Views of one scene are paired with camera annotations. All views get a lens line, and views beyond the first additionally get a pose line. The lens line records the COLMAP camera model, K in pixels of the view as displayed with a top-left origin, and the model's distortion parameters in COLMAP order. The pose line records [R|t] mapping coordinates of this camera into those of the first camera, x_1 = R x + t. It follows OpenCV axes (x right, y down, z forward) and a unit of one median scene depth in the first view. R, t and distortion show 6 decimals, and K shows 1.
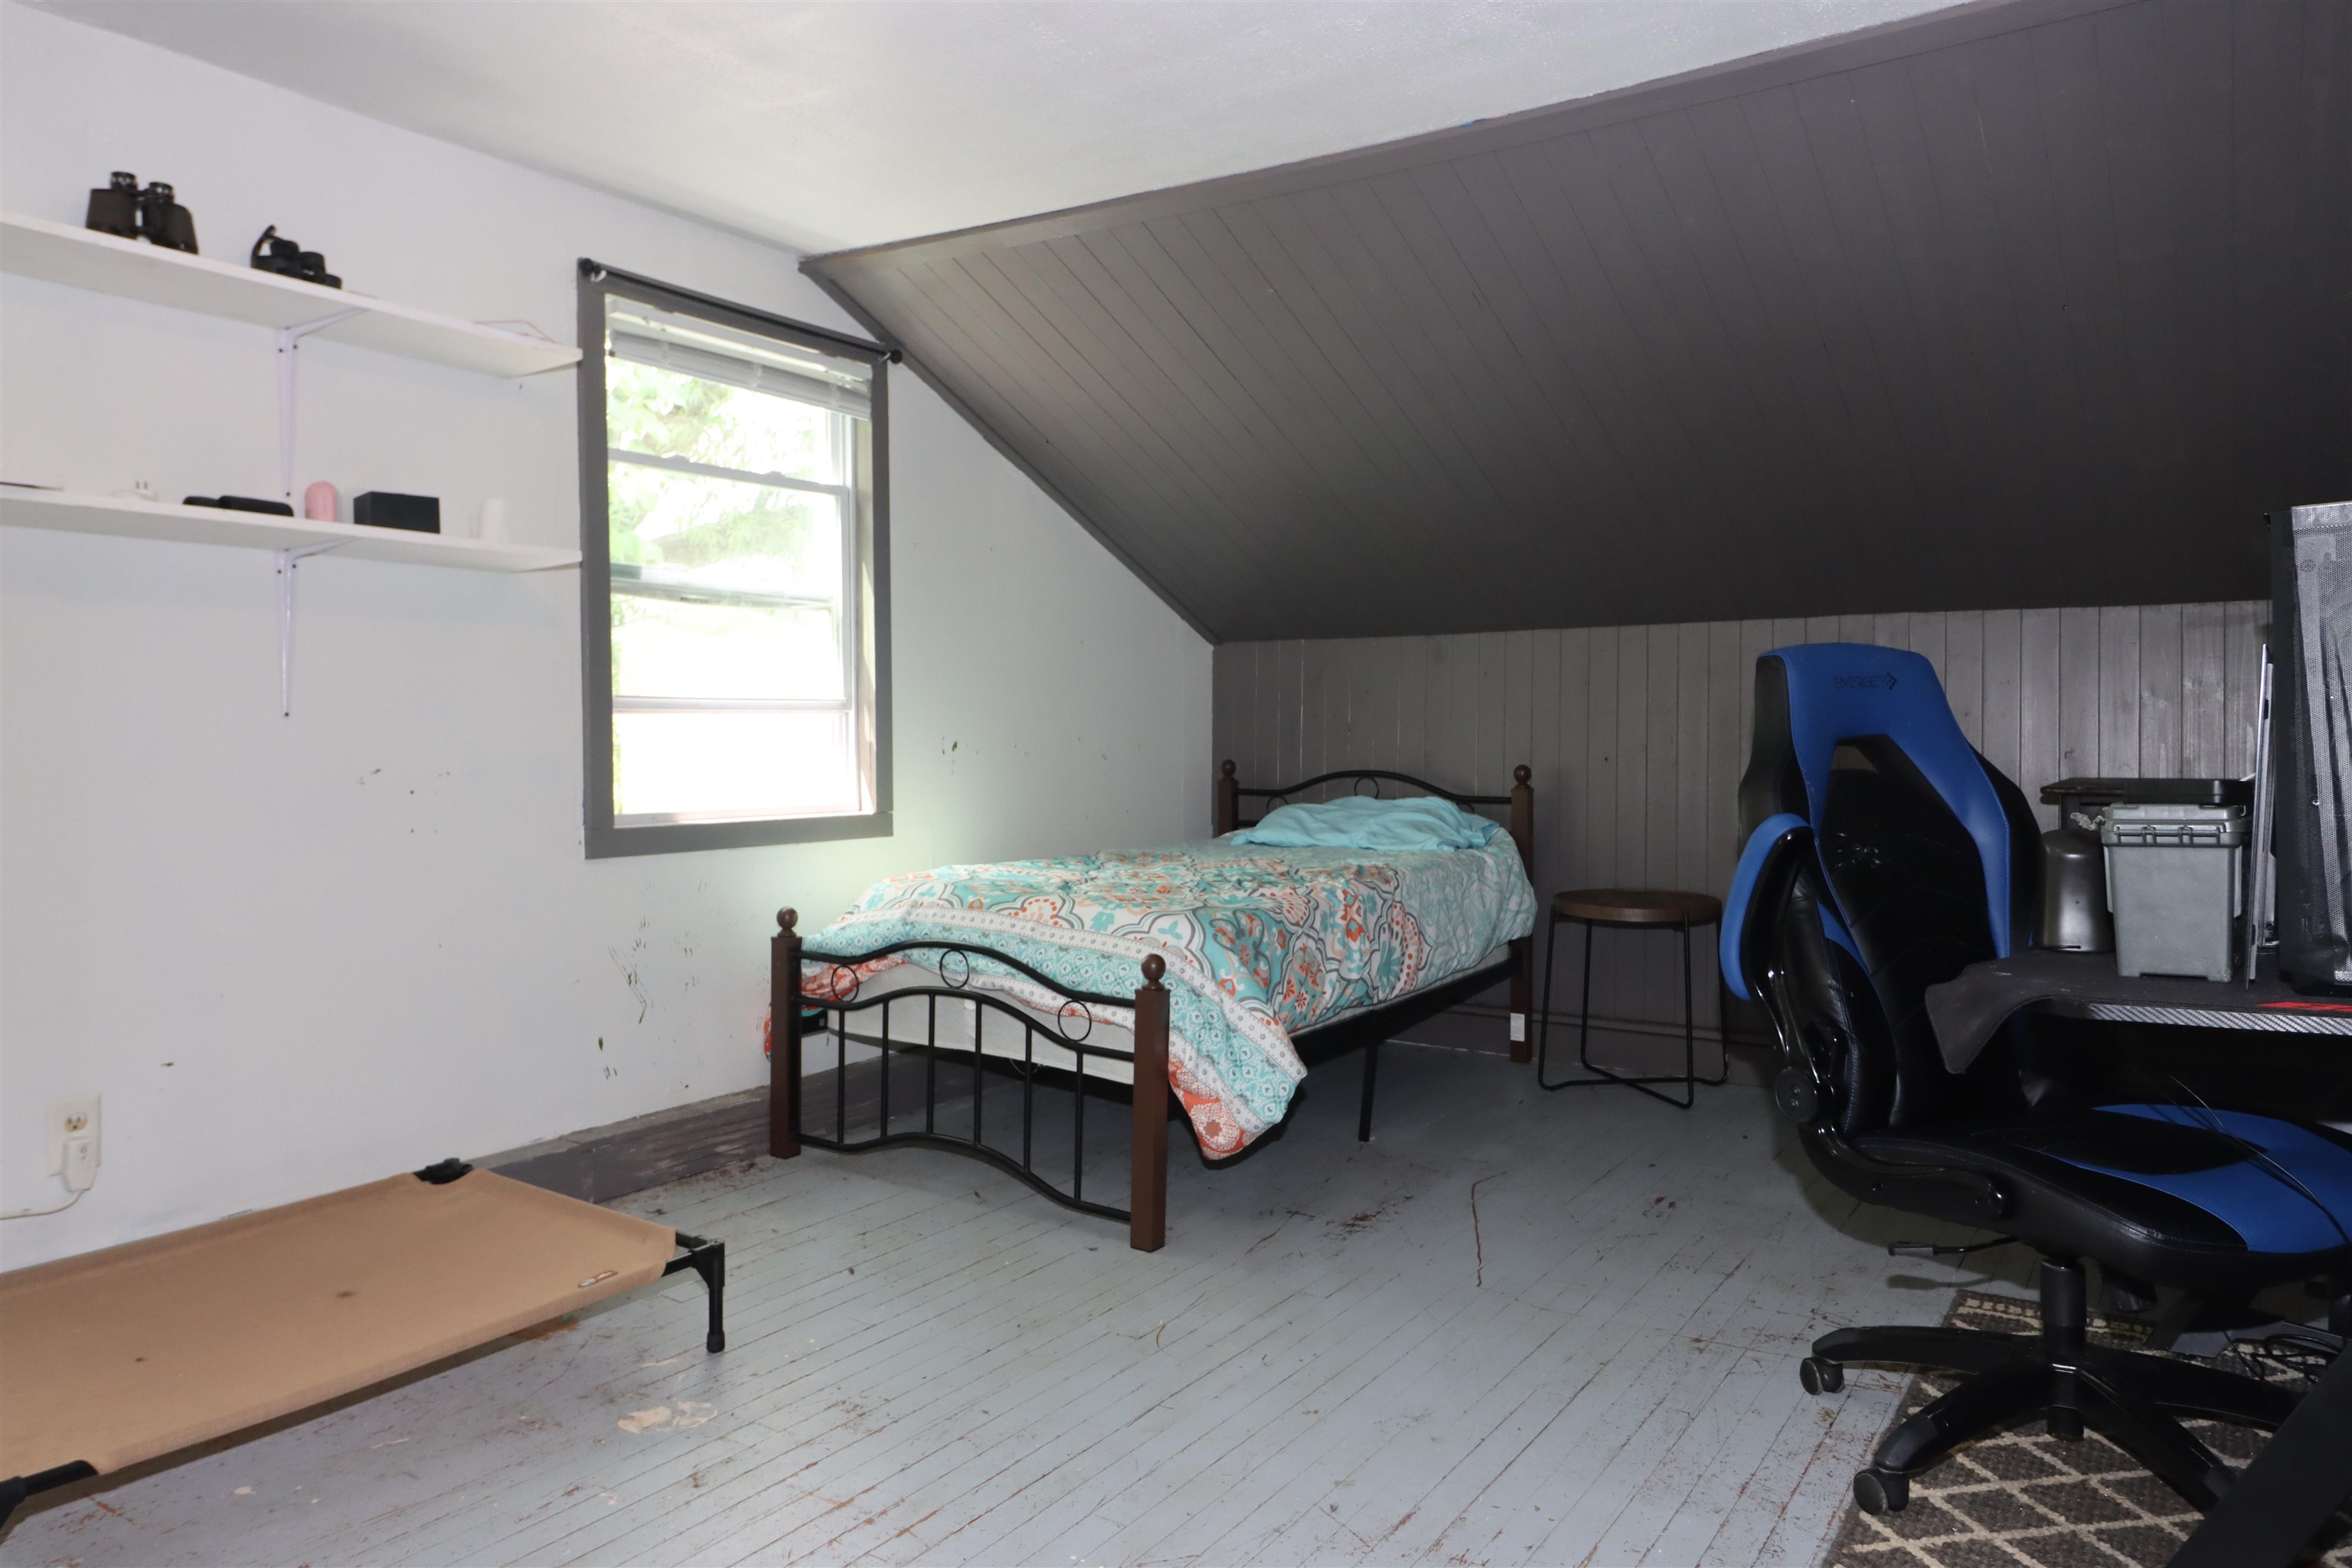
lens RADIAL K [[1591.8, 0, 1175.1], [0, 1591.8, 776.8], [0, 0, 1]] dist [0.009654, -0.007679]
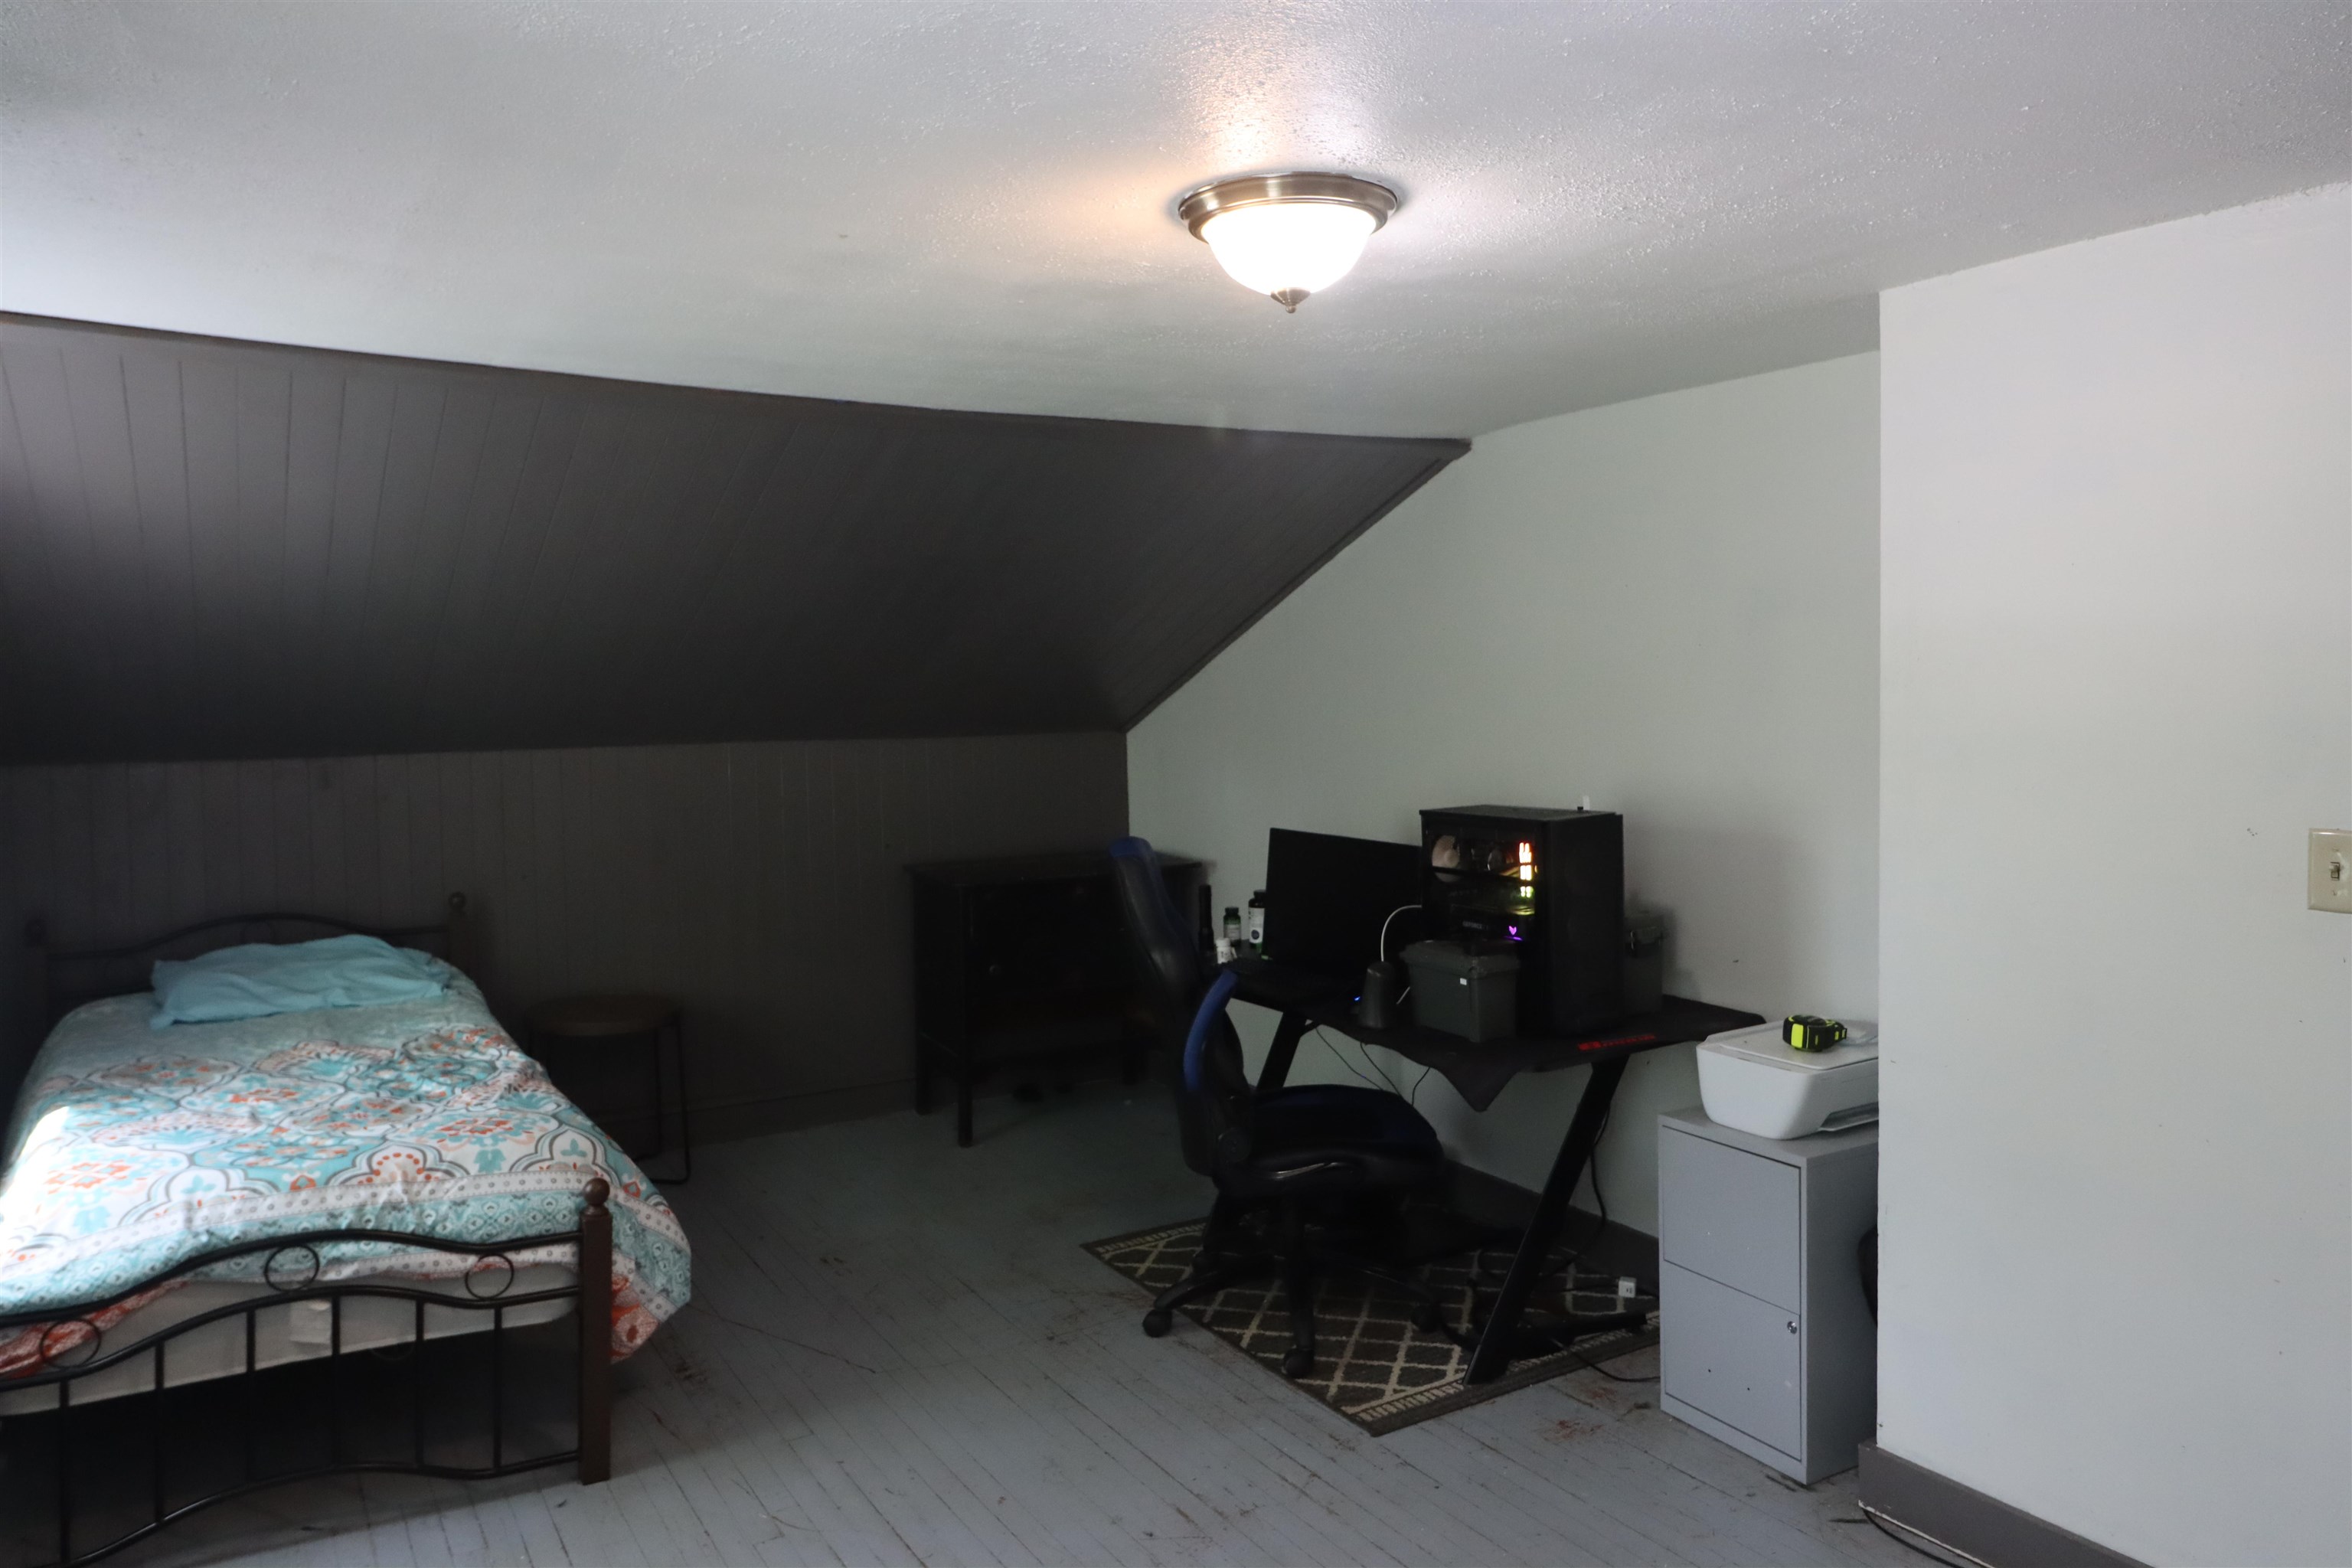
lens RADIAL K [[1591.8, 0, 1176.9], [0, 1591.8, 779.2], [0, 0, 1]] dist [0.009654, -0.007679]
pose [[0.424802, -0.057641, 0.903449, -0.700214], [0.029806, 0.998320, 0.049679, -0.163653], [-0.904795, 0.005824, 0.425807, 0.251356]]
